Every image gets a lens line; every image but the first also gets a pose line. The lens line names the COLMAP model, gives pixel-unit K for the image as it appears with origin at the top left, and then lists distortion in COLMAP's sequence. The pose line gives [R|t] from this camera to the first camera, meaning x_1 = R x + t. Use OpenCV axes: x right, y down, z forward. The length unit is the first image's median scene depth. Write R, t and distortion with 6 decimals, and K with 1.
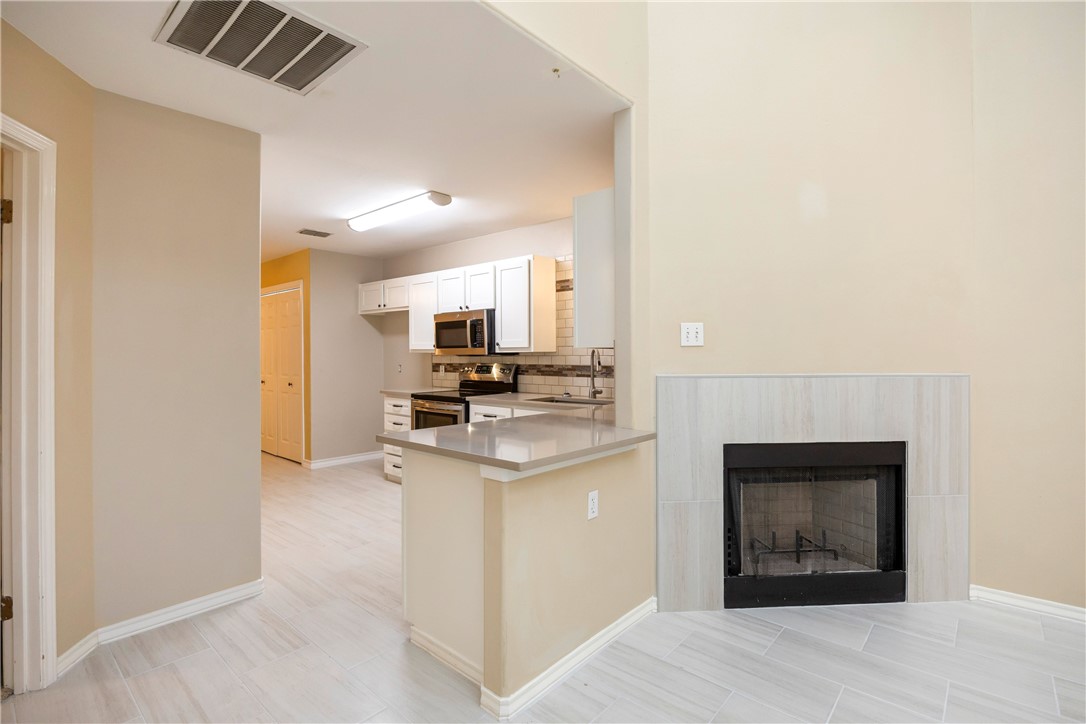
lens RADIAL K [[512.5, 0, 546.1], [0, 512.5, 352.1], [0, 0, 1]] dist [-0.010701, 0.001308]
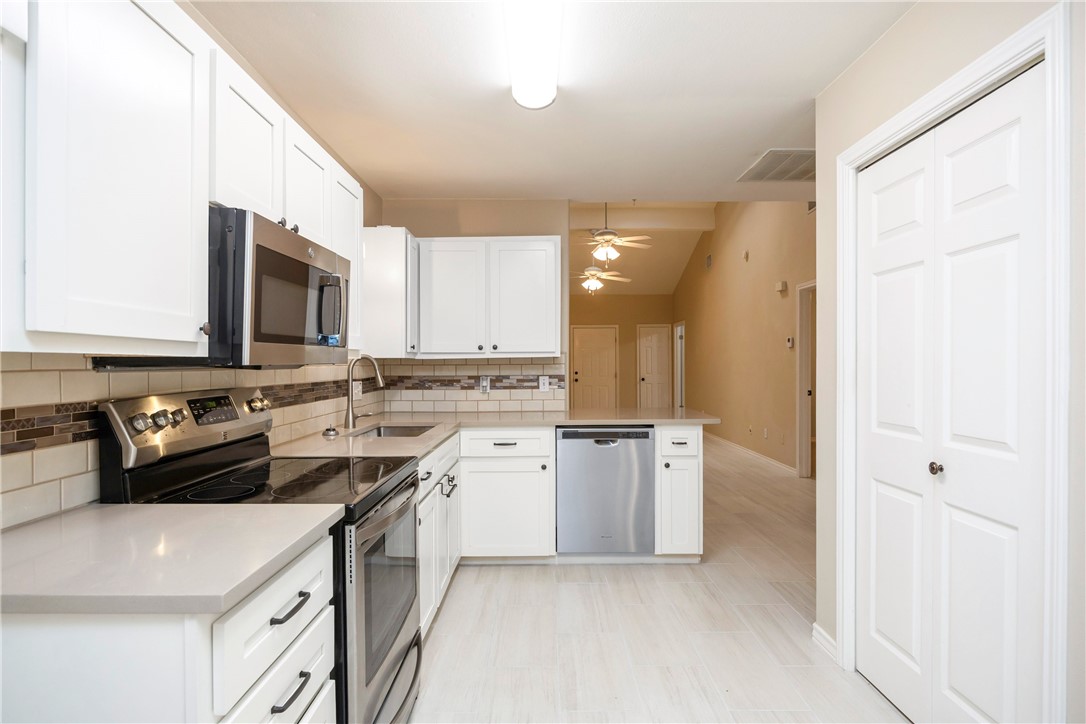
lens RADIAL K [[579.7, 0, 541.5], [0, 579.7, 368.4], [0, 0, 1]] dist [0.003594, -0.003353]
pose [[-0.658675, -0.001084, 0.752427, -0.603612], [0.005336, 0.999967, 0.006111, 0.006957], [-0.752409, 0.008040, -0.658648, 1.212923]]
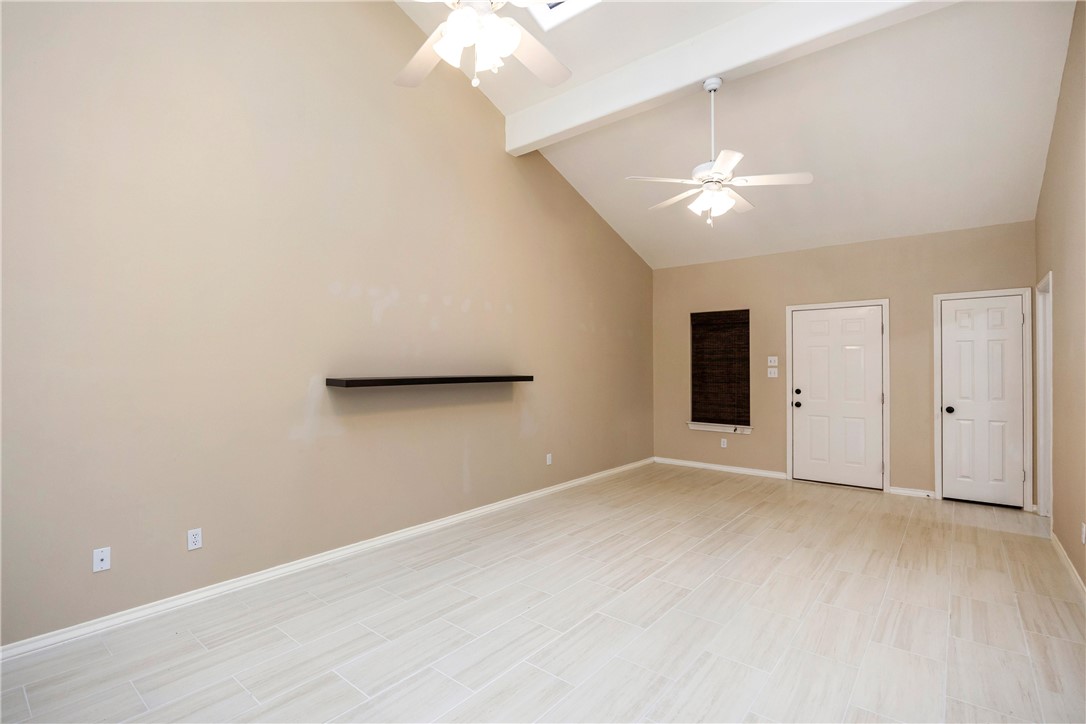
lens RADIAL K [[512.5, 0, 543.0], [0, 512.5, 364.5], [0, 0, 1]] dist [-0.010701, 0.001308]
pose [[-0.036558, 0.006863, 0.999308, 0.046615], [0.000380, 0.999976, -0.006854, -0.016091], [-0.999331, 0.000129, -0.036559, -0.027376]]
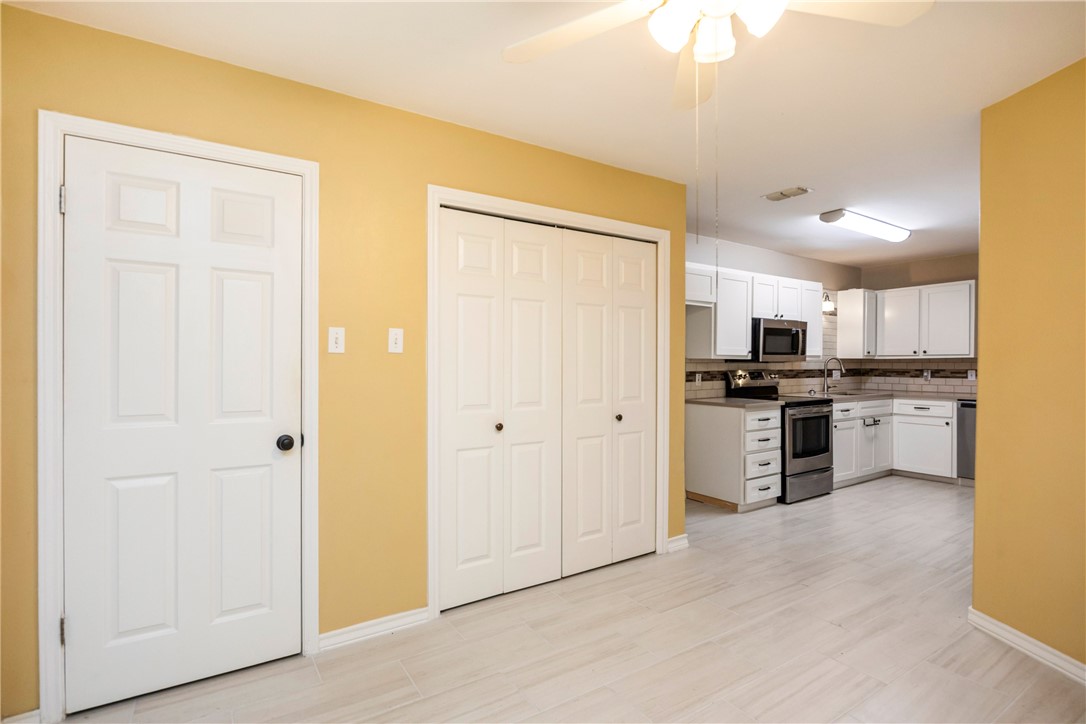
lens RADIAL K [[535.9, 0, 548.2], [0, 535.9, 363.5], [0, 0, 1]] dist [-0.006456, -0.003479]
pose [[0.248510, 0.001539, 0.968628, -1.420515], [-0.001754, 0.999998, -0.001139, 0.012528], [-0.968628, -0.001416, 0.248512, 1.270636]]
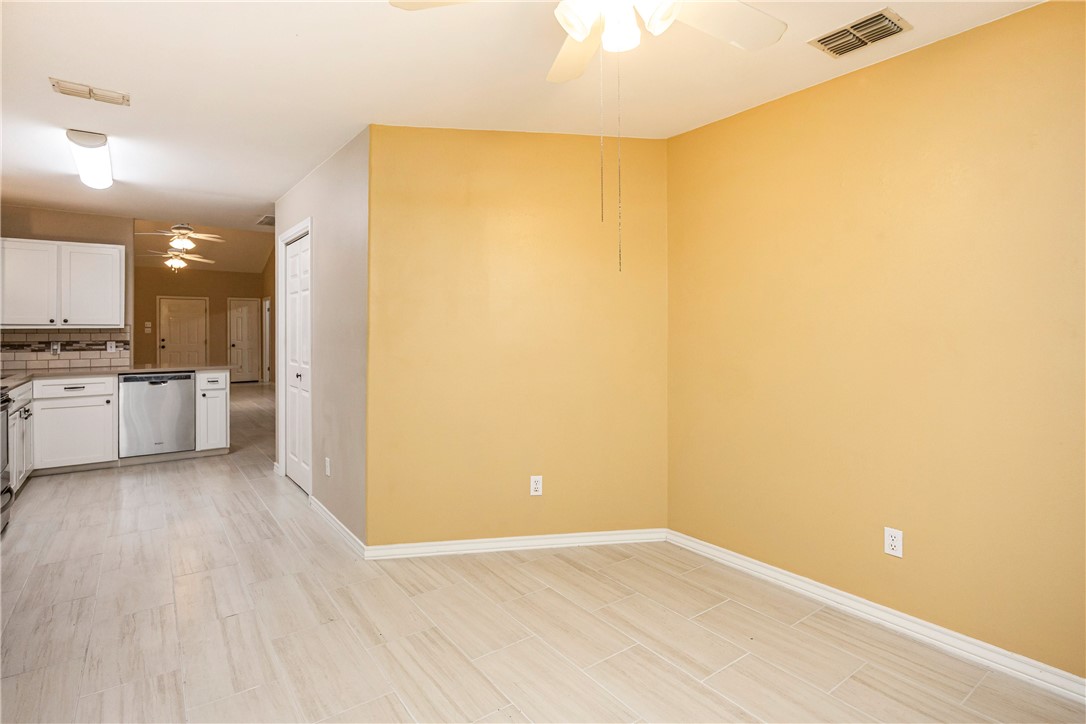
lens RADIAL K [[535.9, 0, 543.5], [0, 535.9, 334.0], [0, 0, 1]] dist [-0.006456, -0.003479]
pose [[-0.980698, -0.000752, 0.195526, -1.103048], [0.000127, 0.999990, 0.004479, 0.003262], [-0.195527, 0.004417, -0.980688, 1.589247]]
